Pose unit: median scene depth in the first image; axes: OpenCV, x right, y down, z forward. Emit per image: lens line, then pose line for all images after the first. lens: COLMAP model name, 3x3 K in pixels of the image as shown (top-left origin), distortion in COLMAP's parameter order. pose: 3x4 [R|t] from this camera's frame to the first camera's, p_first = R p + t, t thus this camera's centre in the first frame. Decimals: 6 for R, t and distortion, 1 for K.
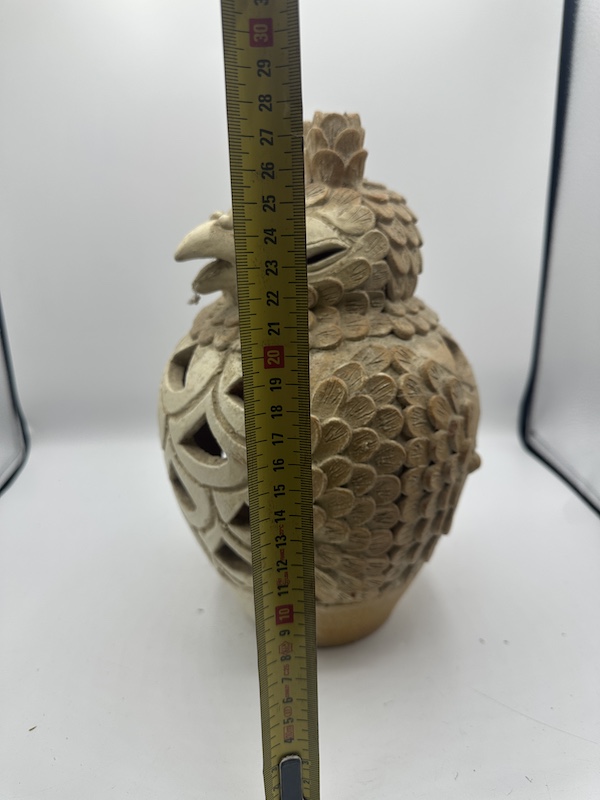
lens RADIAL K [[549.0, 0, 300.4], [0, 549.0, 413.9], [0, 0, 1]] dist [0.110086, -0.219511]
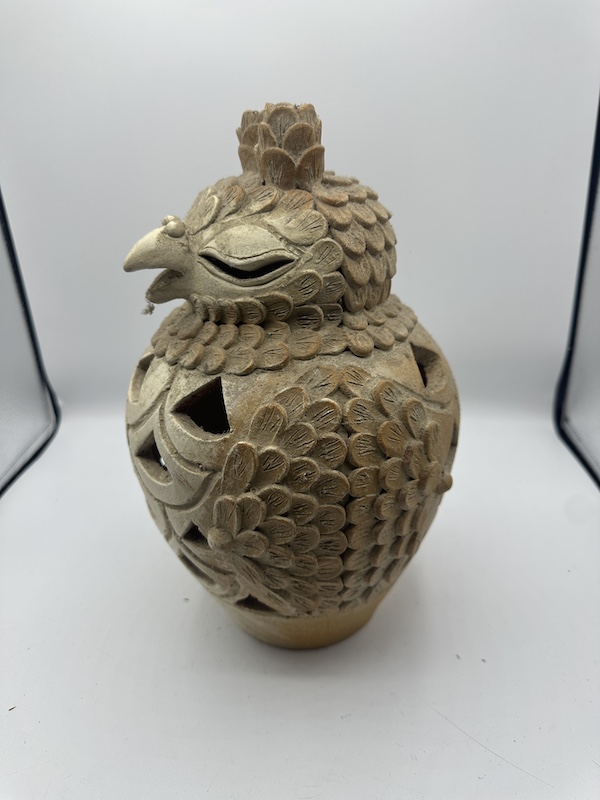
lens RADIAL K [[549.0, 0, 300.4], [0, 549.0, 413.9], [0, 0, 1]] dist [0.110086, -0.219511]
pose [[0.990471, 0.027727, -0.134903, 0.221454], [-0.013776, 0.994559, 0.103264, -0.137512], [0.137032, -0.100422, 0.985463, 0.067226]]
